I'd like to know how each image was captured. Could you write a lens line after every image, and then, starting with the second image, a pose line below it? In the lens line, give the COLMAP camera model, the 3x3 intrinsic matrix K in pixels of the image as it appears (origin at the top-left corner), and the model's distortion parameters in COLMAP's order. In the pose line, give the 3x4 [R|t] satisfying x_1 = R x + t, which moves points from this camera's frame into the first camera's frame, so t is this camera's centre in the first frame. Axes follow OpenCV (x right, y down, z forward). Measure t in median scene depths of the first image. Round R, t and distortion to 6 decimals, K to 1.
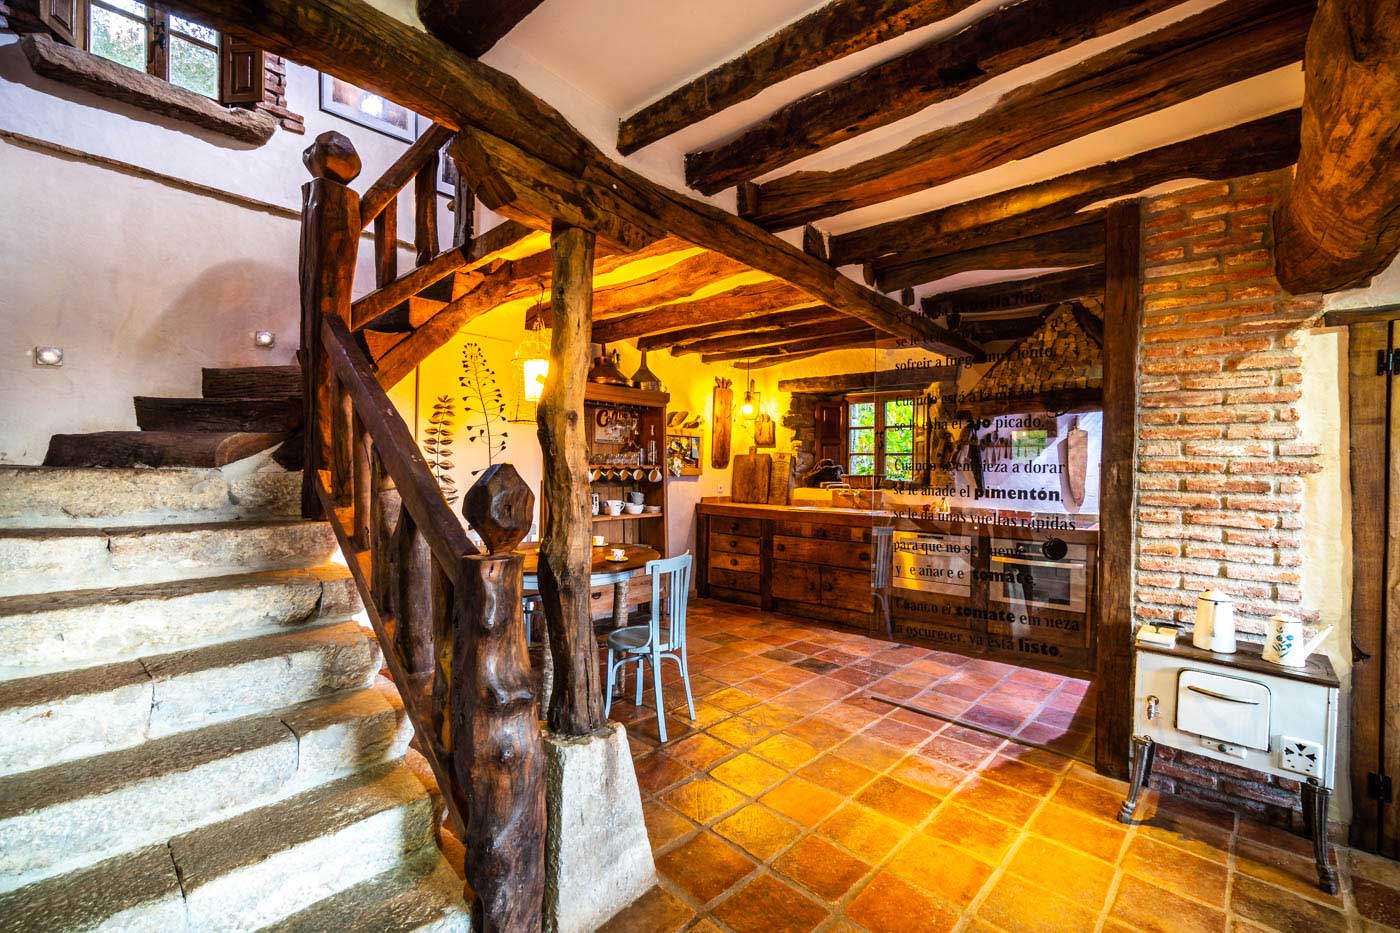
lens RADIAL K [[603.4, 0, 692.9], [0, 603.4, 479.6], [0, 0, 1]] dist [-0.005178, 0.001883]
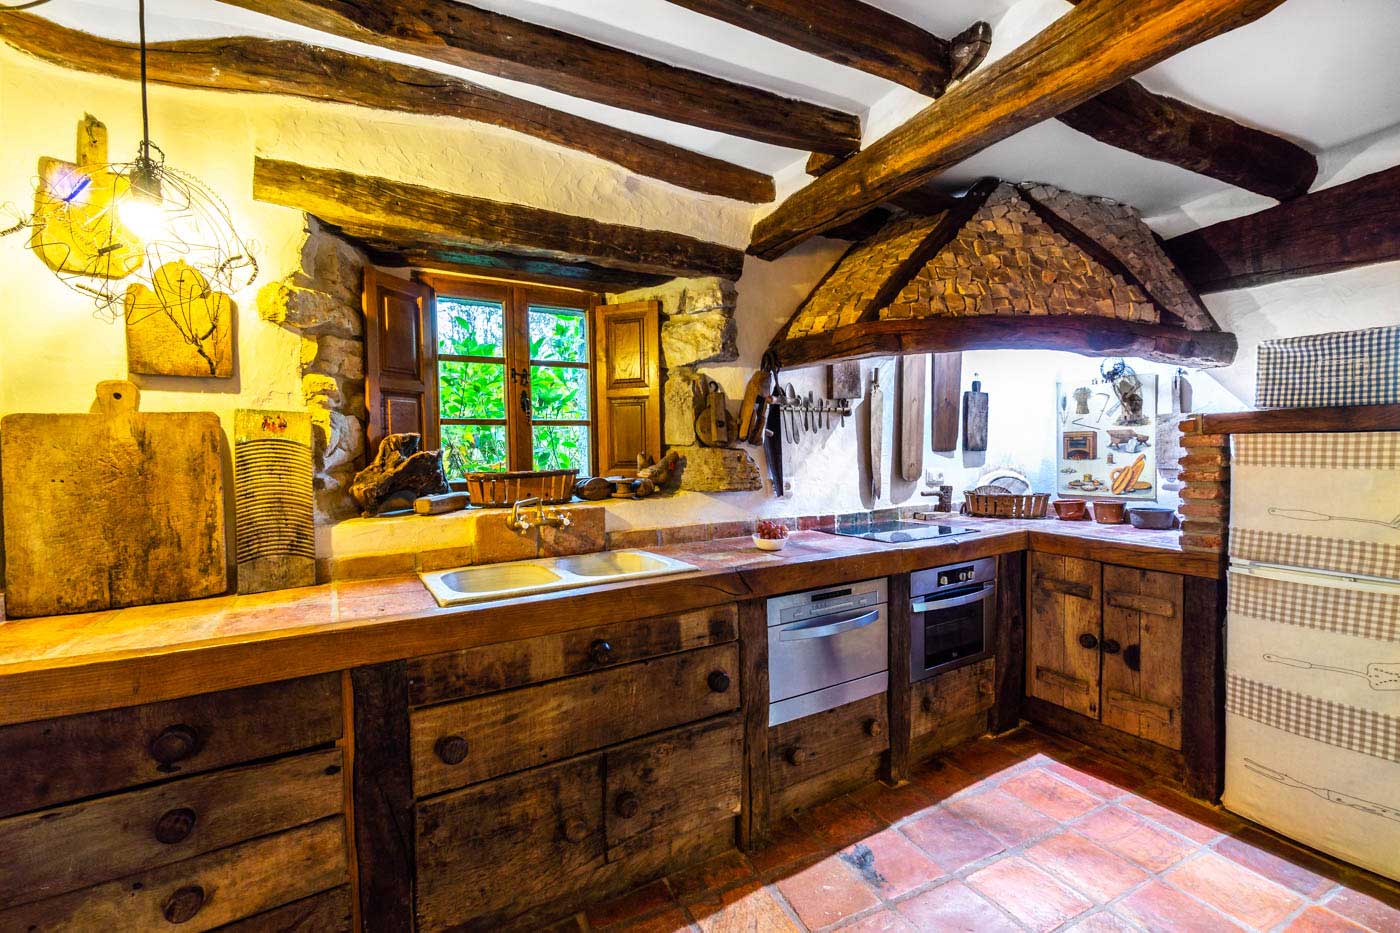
lens RADIAL K [[603.4, 0, 694.5], [0, 603.4, 467.6], [0, 0, 1]] dist [-0.005178, 0.001883]
pose [[0.322535, -0.047465, 0.945367, -0.157788], [0.035826, 0.998638, 0.037917, -0.049582], [-0.945879, 0.021640, 0.323796, 1.708789]]
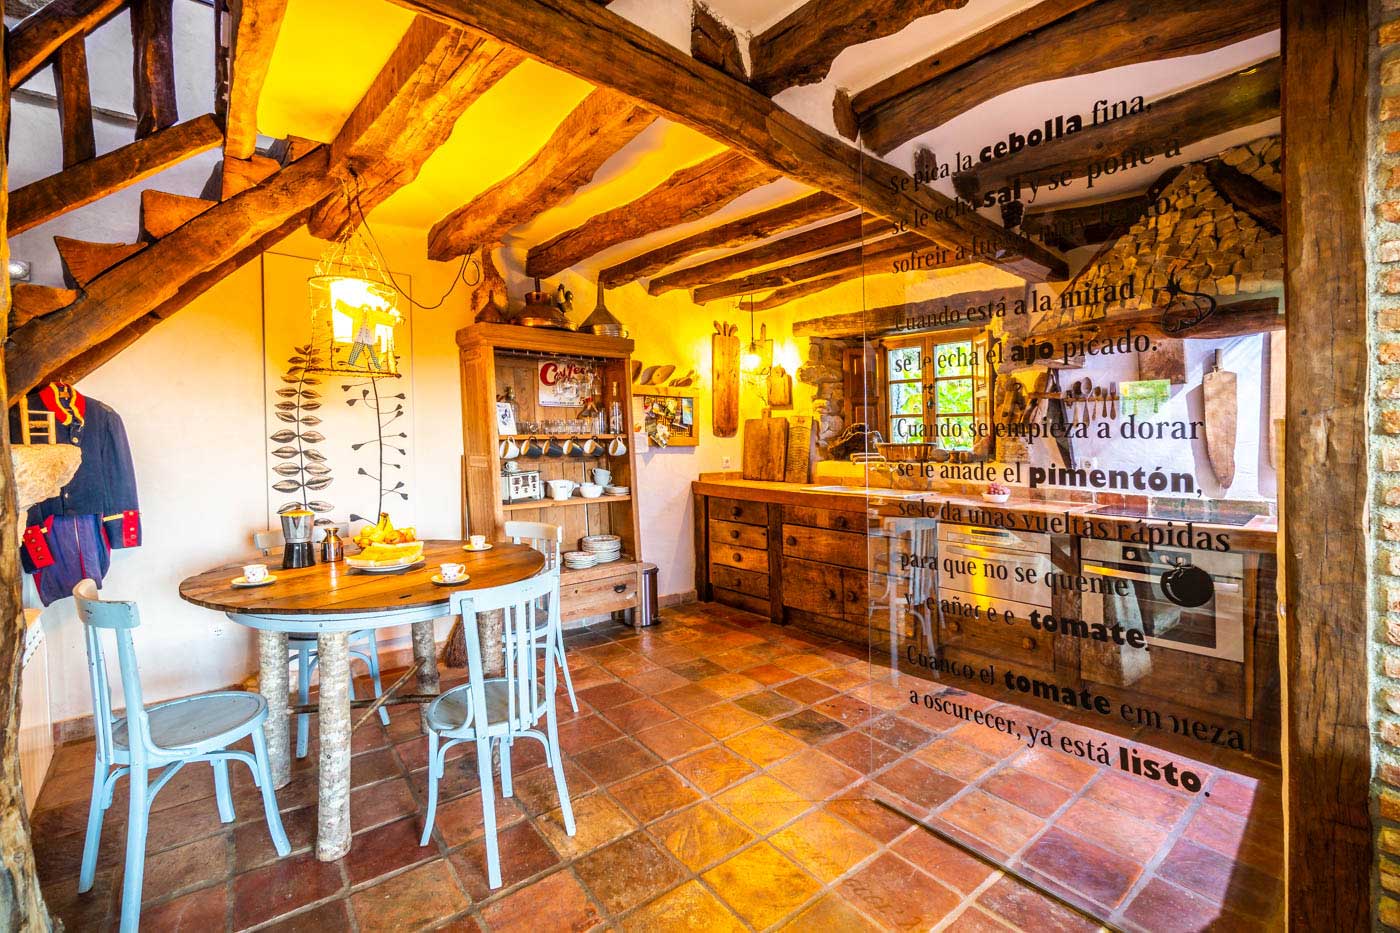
lens RADIAL K [[630.0, 0, 692.1], [0, 630.0, 432.1], [0, 0, 1]] dist [-0.003067, 0.001147]
pose [[0.992366, -0.013058, -0.122636, 0.257982], [0.009760, 0.999575, -0.027456, -0.005779], [0.122942, 0.026049, 0.992072, 0.426417]]
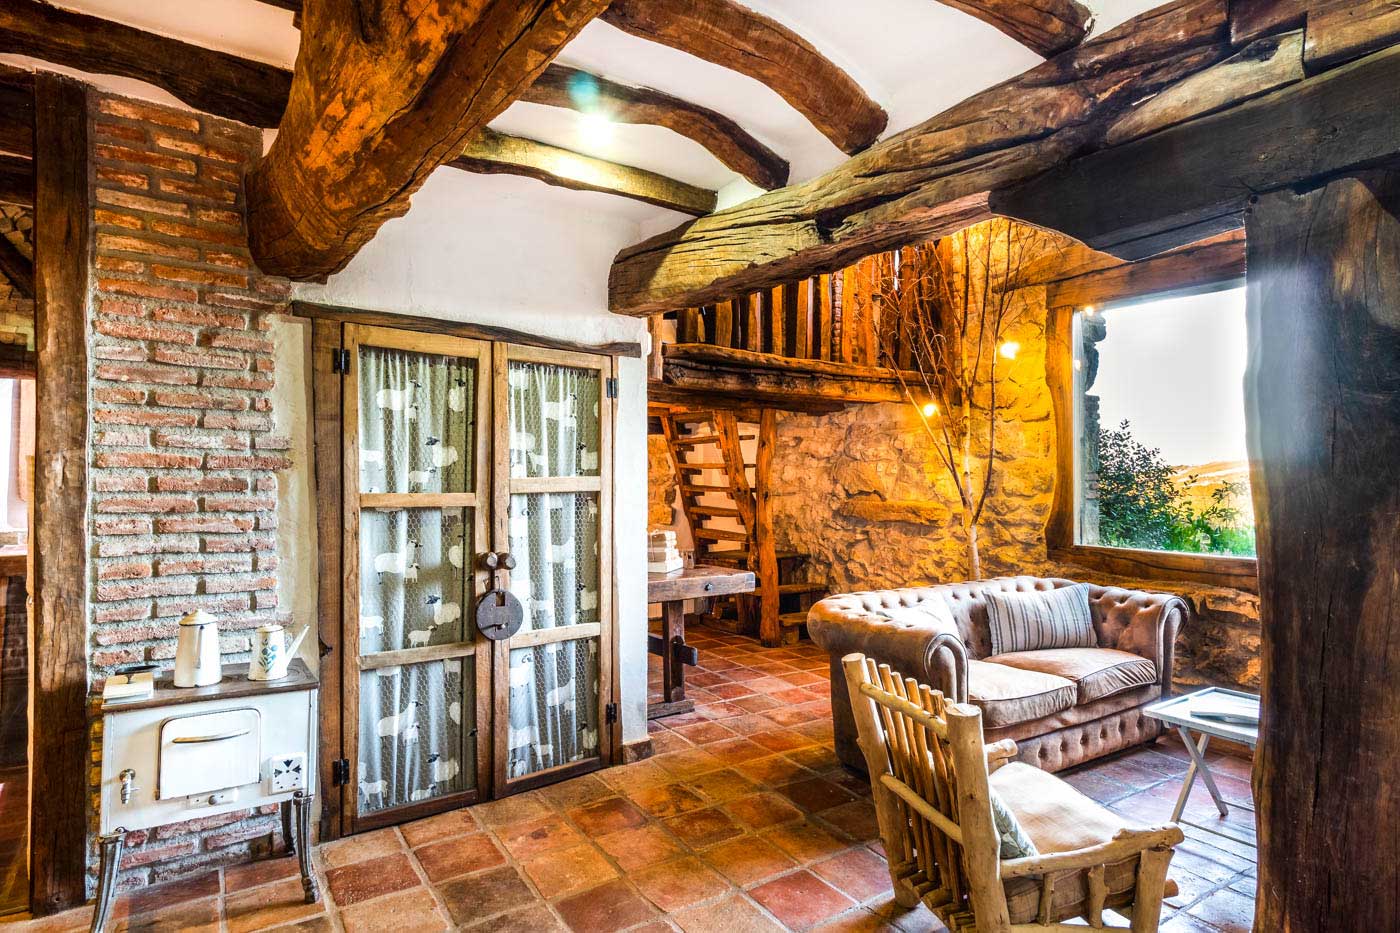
lens RADIAL K [[761.8, 0, 702.3], [0, 761.8, 478.5], [0, 0, 1]] dist [0.004571, 0.008780]
pose [[0.219530, -0.013427, 0.975513, 0.003391], [0.016202, 0.999818, 0.010115, 0.002830], [-0.975471, 0.013585, 0.219708, 0.081275]]
